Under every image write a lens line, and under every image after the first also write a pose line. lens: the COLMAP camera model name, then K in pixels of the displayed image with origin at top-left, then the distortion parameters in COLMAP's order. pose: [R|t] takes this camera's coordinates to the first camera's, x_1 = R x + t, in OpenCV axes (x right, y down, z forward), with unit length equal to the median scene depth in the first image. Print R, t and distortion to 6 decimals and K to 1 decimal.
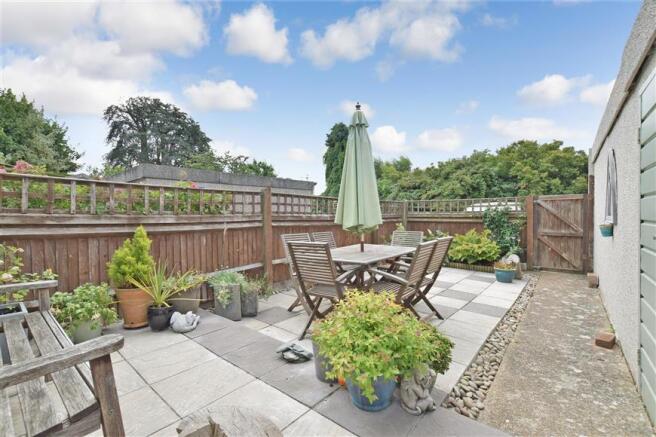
lens RADIAL K [[288.7, 0, 330.7], [0, 288.7, 217.1], [0, 0, 1]] dist [0.000982, 0.000230]
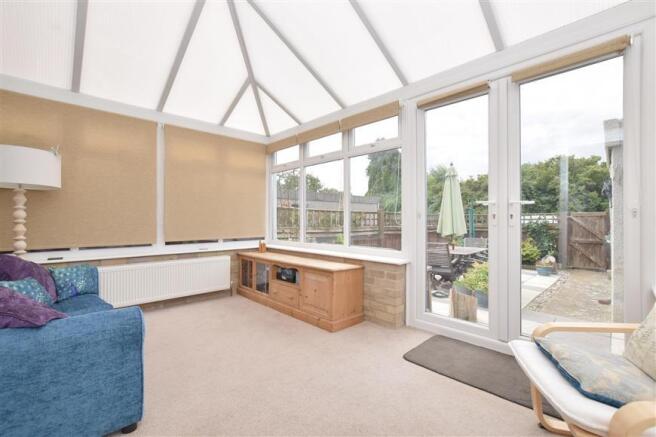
lens RADIAL K [[288.7, 0, 330.7], [0, 288.7, 217.1], [0, 0, 1]] dist [0.000982, 0.000230]
pose [[0.995702, 0.006046, -0.092420, -0.255887], [-0.008073, 0.999735, -0.021569, -0.016417], [0.092266, 0.022222, 0.995486, -0.422947]]
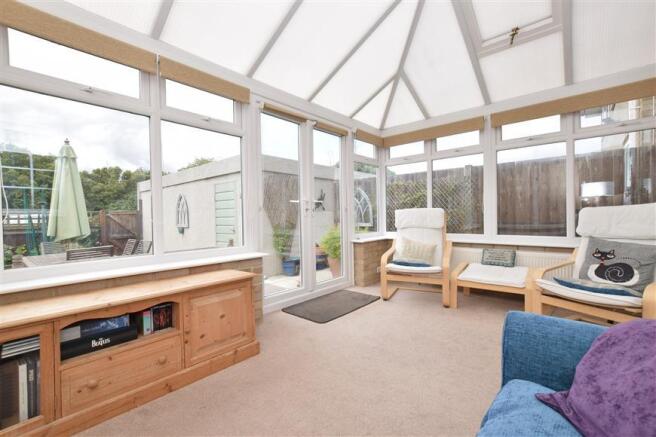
lens RADIAL K [[288.7, 0, 330.7], [0, 288.7, 217.1], [0, 0, 1]] dist [0.000982, 0.000230]
pose [[0.027185, -0.001851, 0.999629, -0.631884], [0.030380, 0.999538, 0.001025, -0.013568], [-0.999169, 0.030341, 0.027228, -0.093583]]
